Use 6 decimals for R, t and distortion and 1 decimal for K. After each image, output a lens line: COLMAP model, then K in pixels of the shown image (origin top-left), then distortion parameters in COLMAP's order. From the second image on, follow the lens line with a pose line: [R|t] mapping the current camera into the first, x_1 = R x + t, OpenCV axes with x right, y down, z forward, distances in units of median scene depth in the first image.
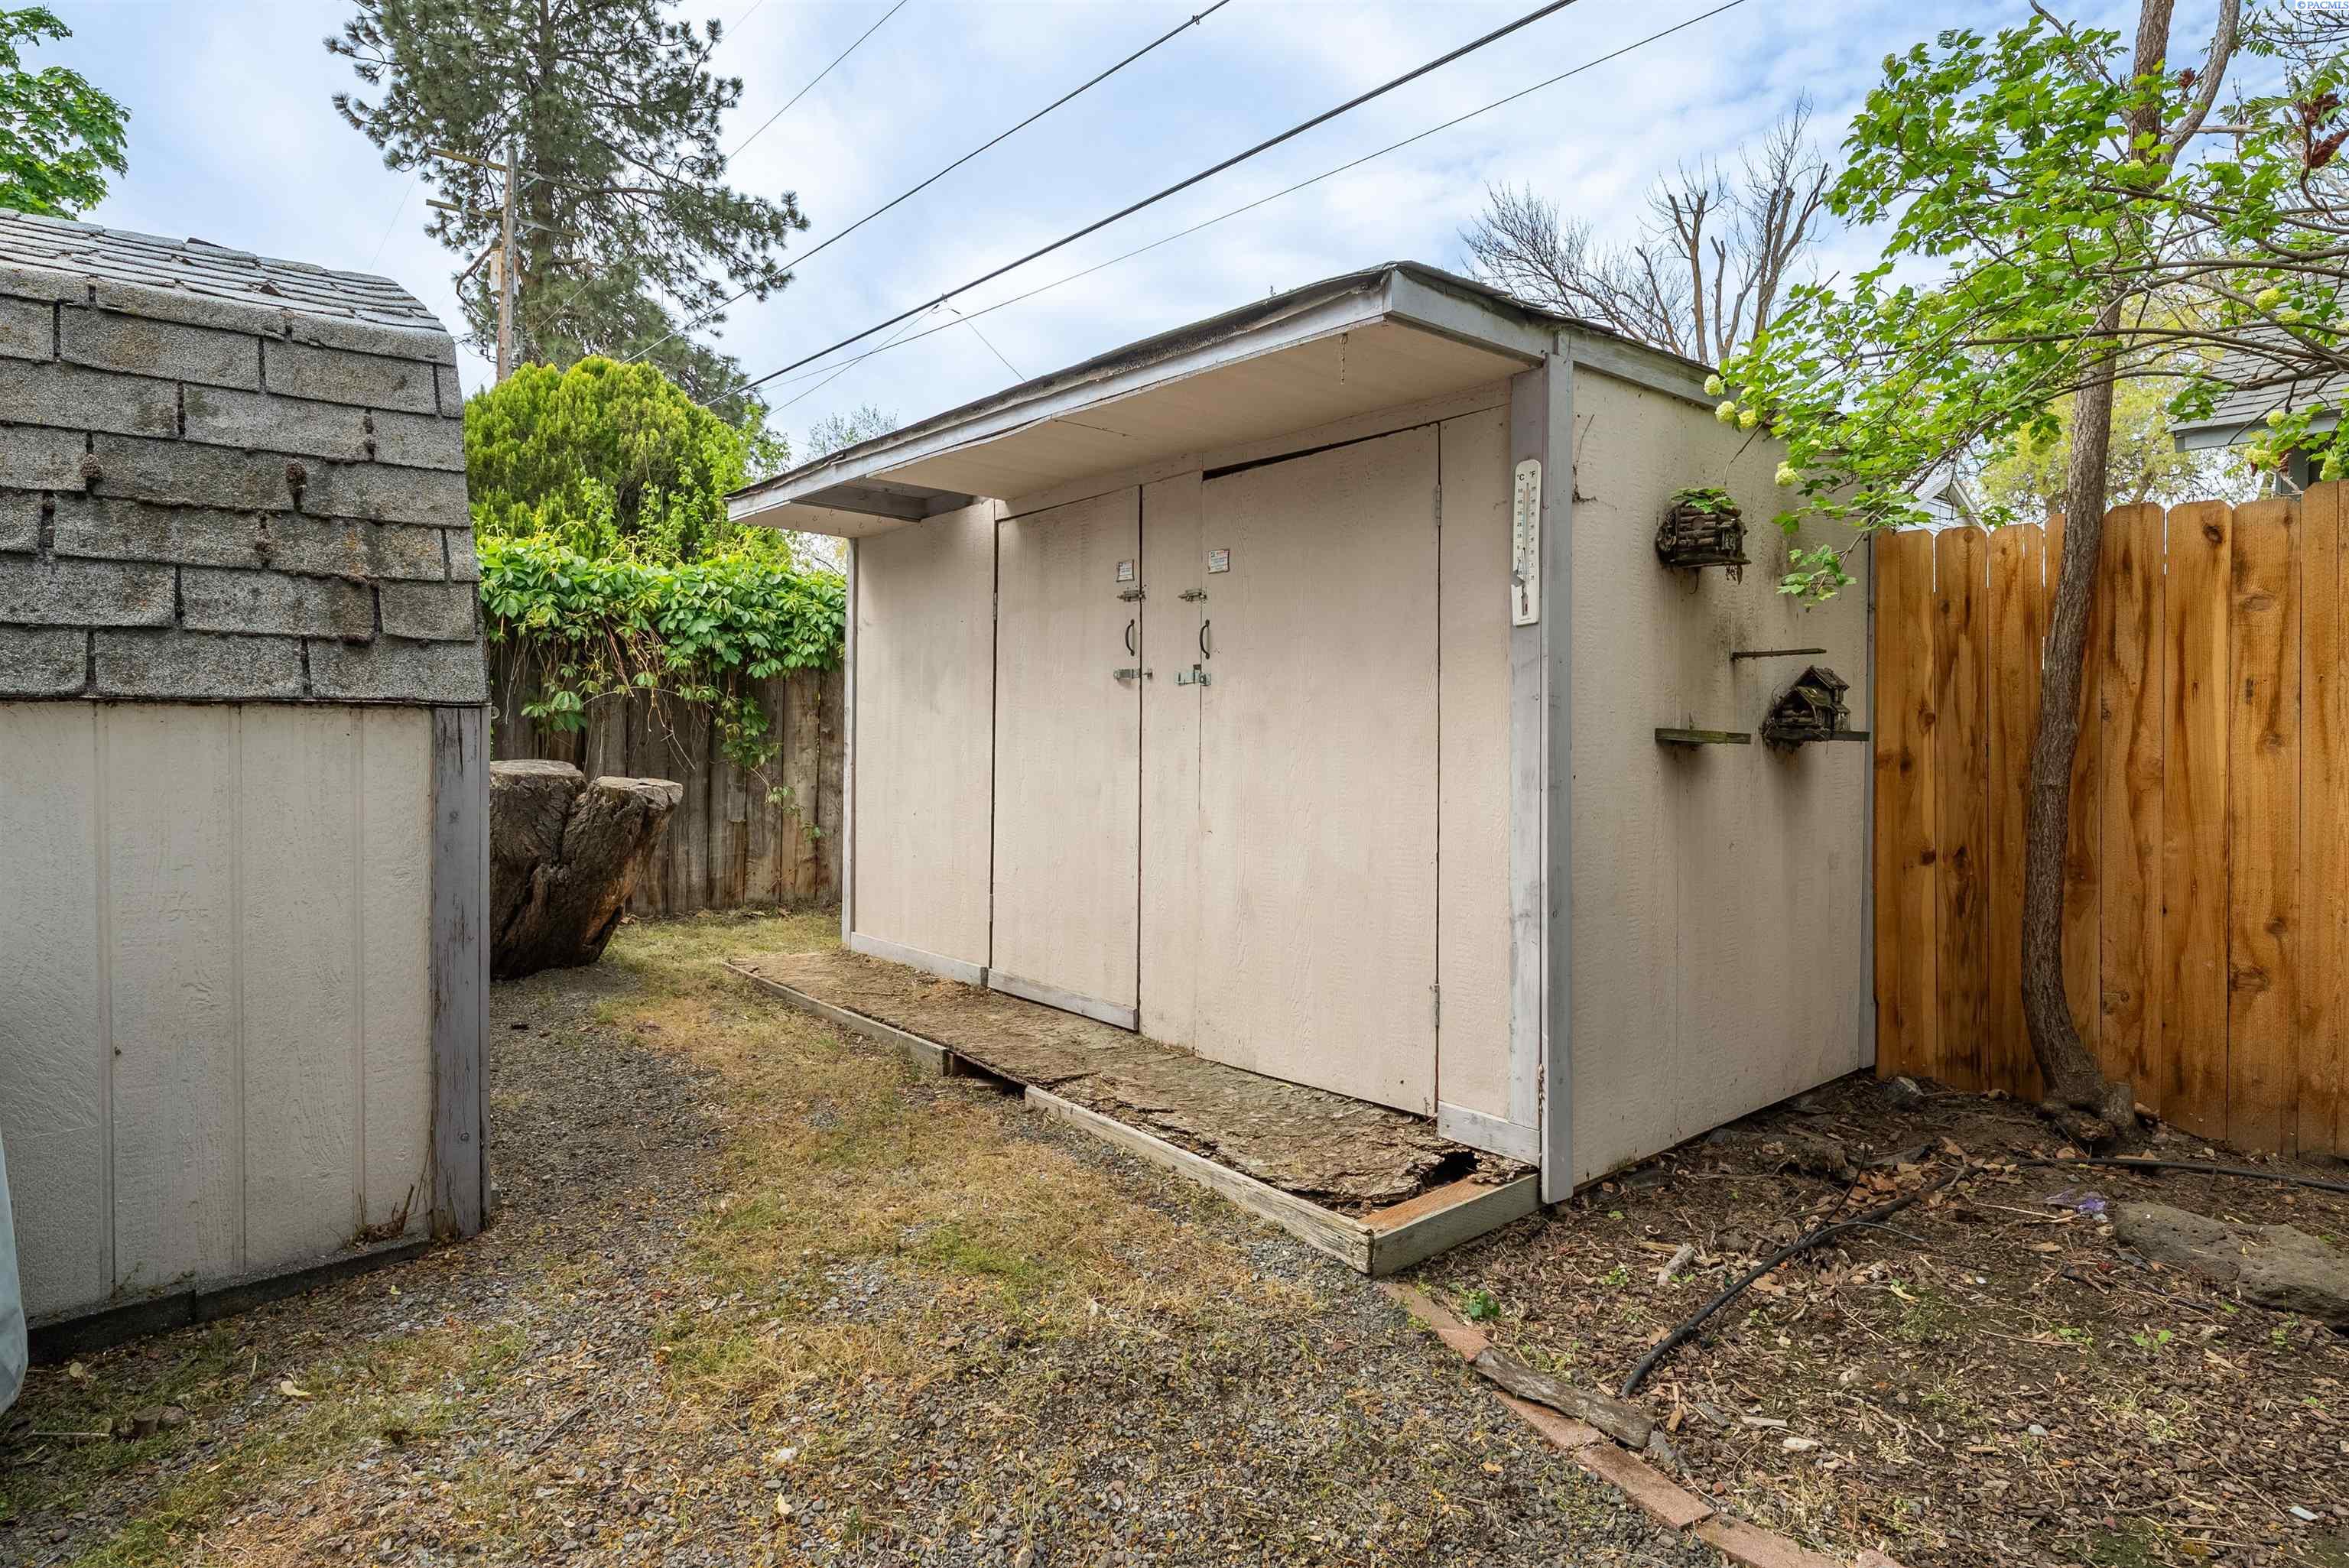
lens RADIAL K [[1275.3, 0, 1169.4], [0, 1275.3, 728.3], [0, 0, 1]] dist [-0.001496, -0.000341]
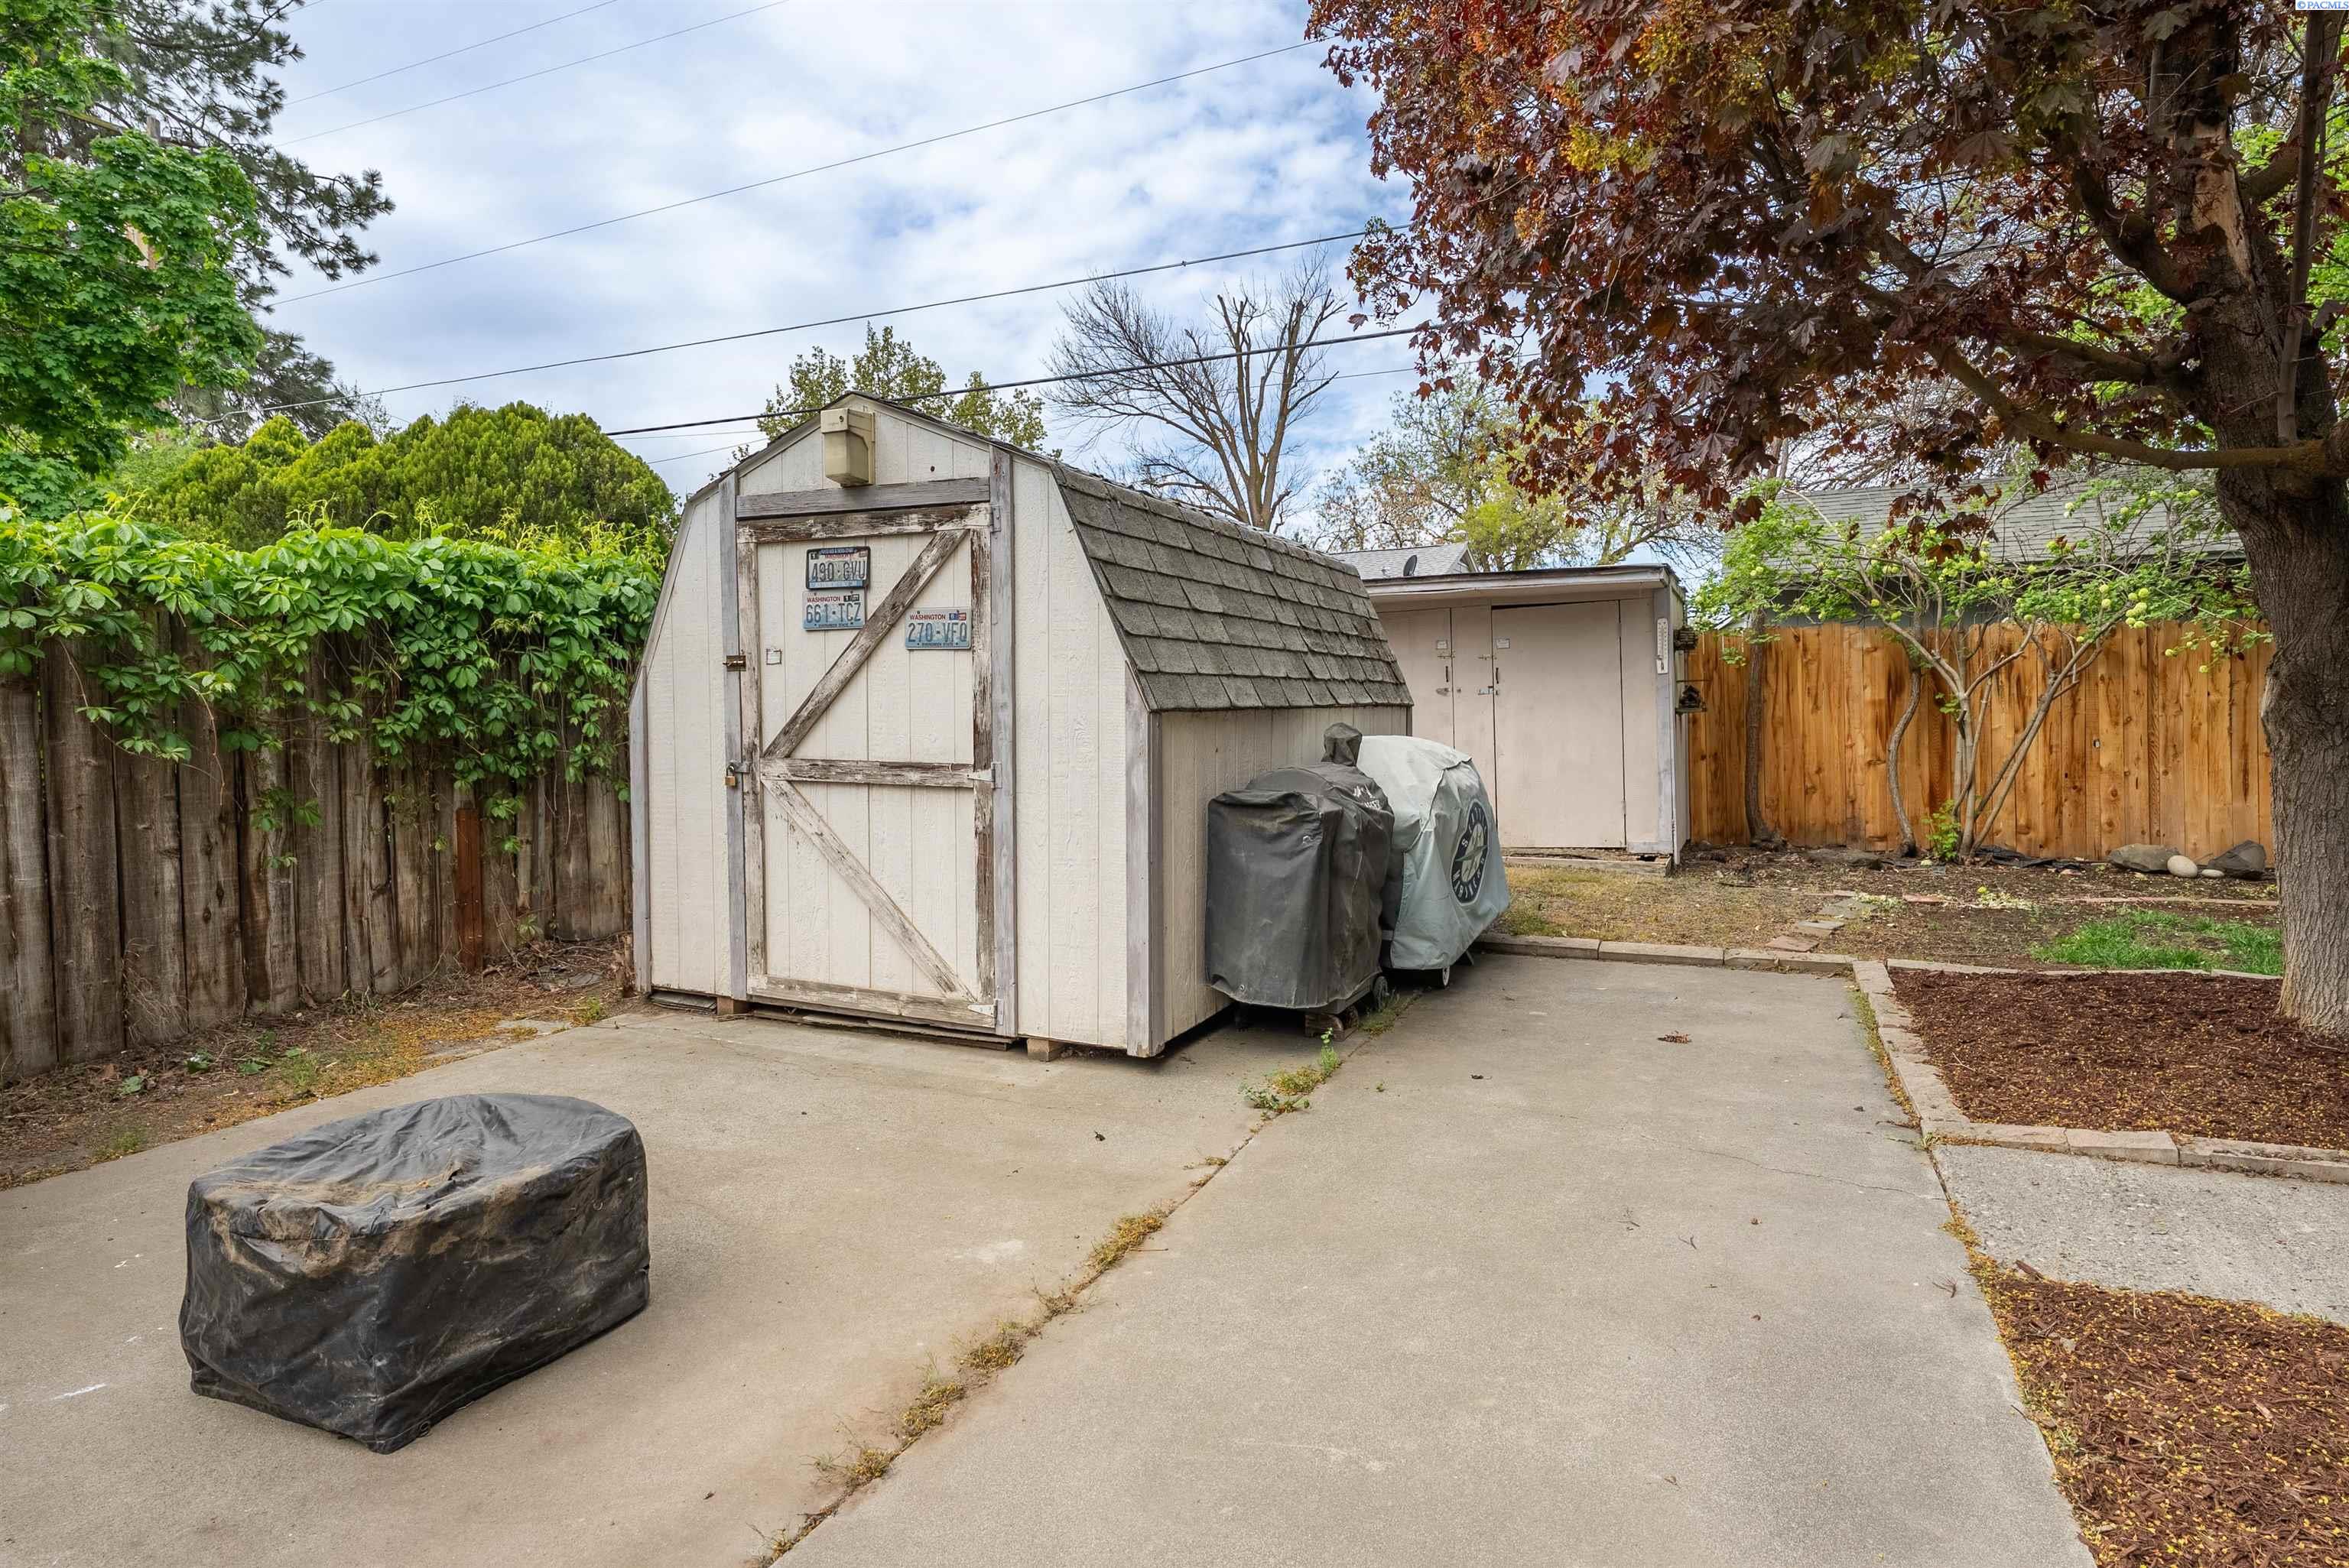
lens RADIAL K [[1275.3, 0, 1169.4], [0, 1275.3, 728.3], [0, 0, 1]] dist [-0.001496, -0.000341]
pose [[0.901949, -0.026197, 0.431048, -0.188794], [0.024718, 0.999654, 0.009031, -0.000988], [-0.431135, 0.002509, 0.902284, -0.109443]]
